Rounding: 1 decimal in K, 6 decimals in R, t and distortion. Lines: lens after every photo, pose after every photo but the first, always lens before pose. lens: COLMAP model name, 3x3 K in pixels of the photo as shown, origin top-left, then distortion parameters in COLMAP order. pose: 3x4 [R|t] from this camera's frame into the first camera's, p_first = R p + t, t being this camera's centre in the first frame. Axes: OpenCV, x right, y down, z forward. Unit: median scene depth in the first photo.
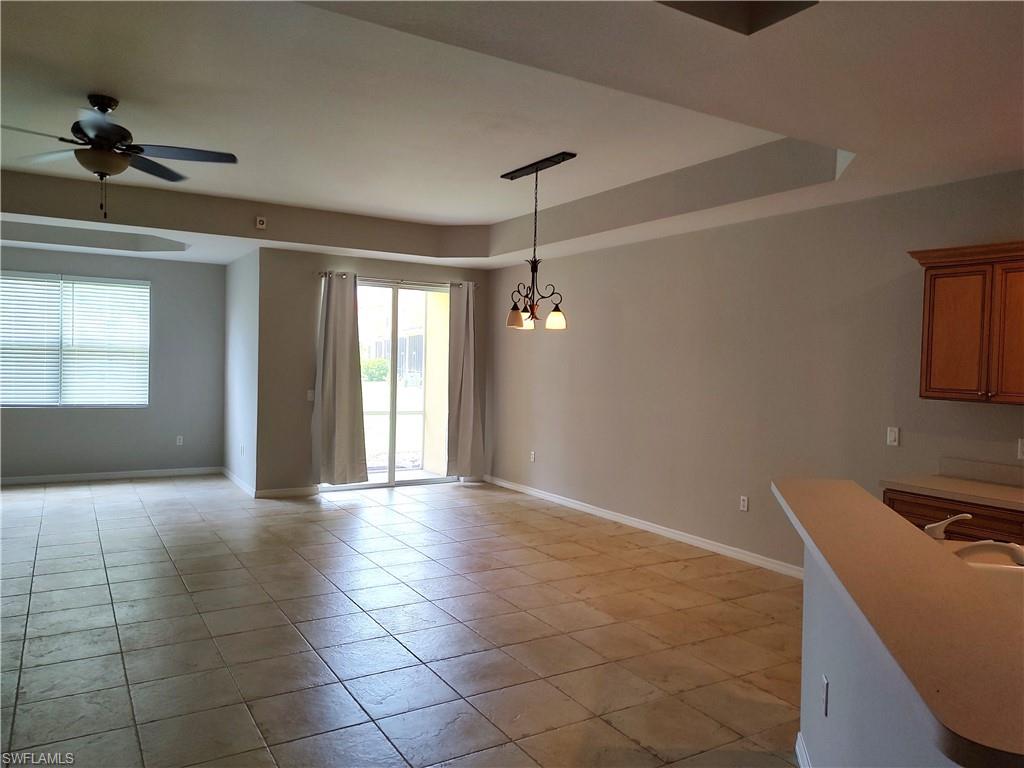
lens RADIAL K [[753.0, 0, 519.1], [0, 753.0, 384.0], [0, 0, 1]] dist [0.040291, -0.035010]
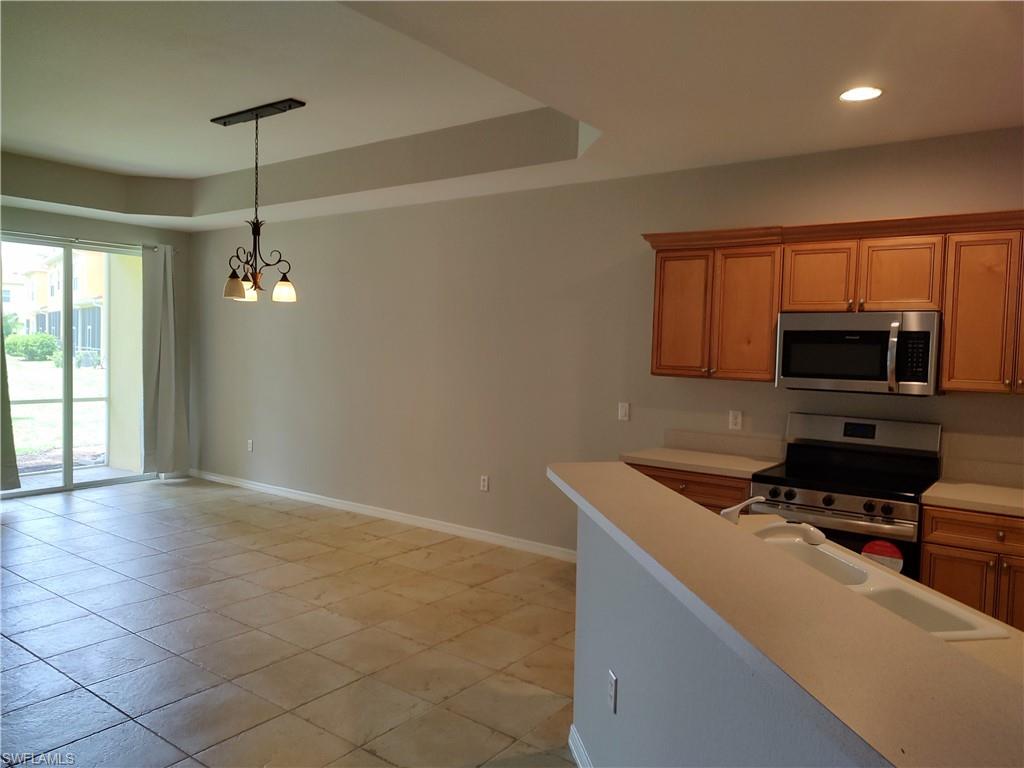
lens RADIAL K [[753.0, 0, 507.3], [0, 753.0, 378.8], [0, 0, 1]] dist [0.040291, -0.035010]
pose [[0.932458, -0.016709, 0.360892, -0.030151], [0.008016, 0.999641, 0.025570, -0.003926], [-0.361189, -0.020950, 0.932257, 0.088401]]
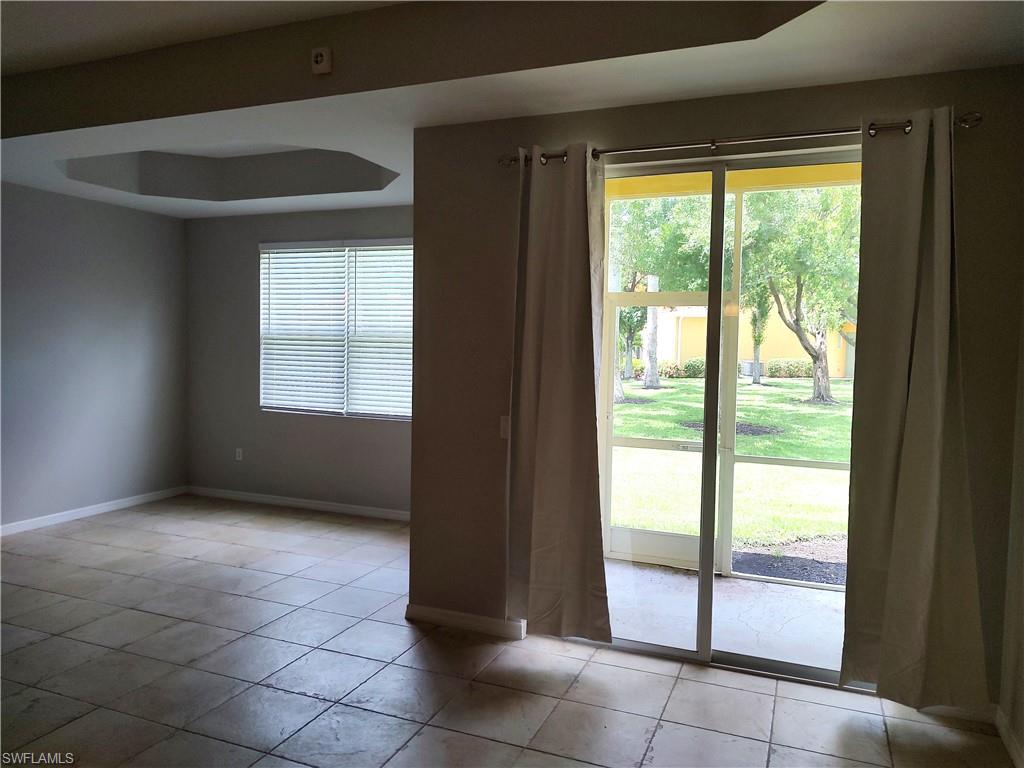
lens RADIAL K [[753.0, 0, 511.3], [0, 753.0, 377.8], [0, 0, 1]] dist [0.040291, -0.035010]
pose [[0.583387, 0.018821, -0.811976, 0.157347], [-0.026484, 0.999641, 0.004142, -0.023175], [0.811762, 0.019088, 0.583676, 1.062538]]
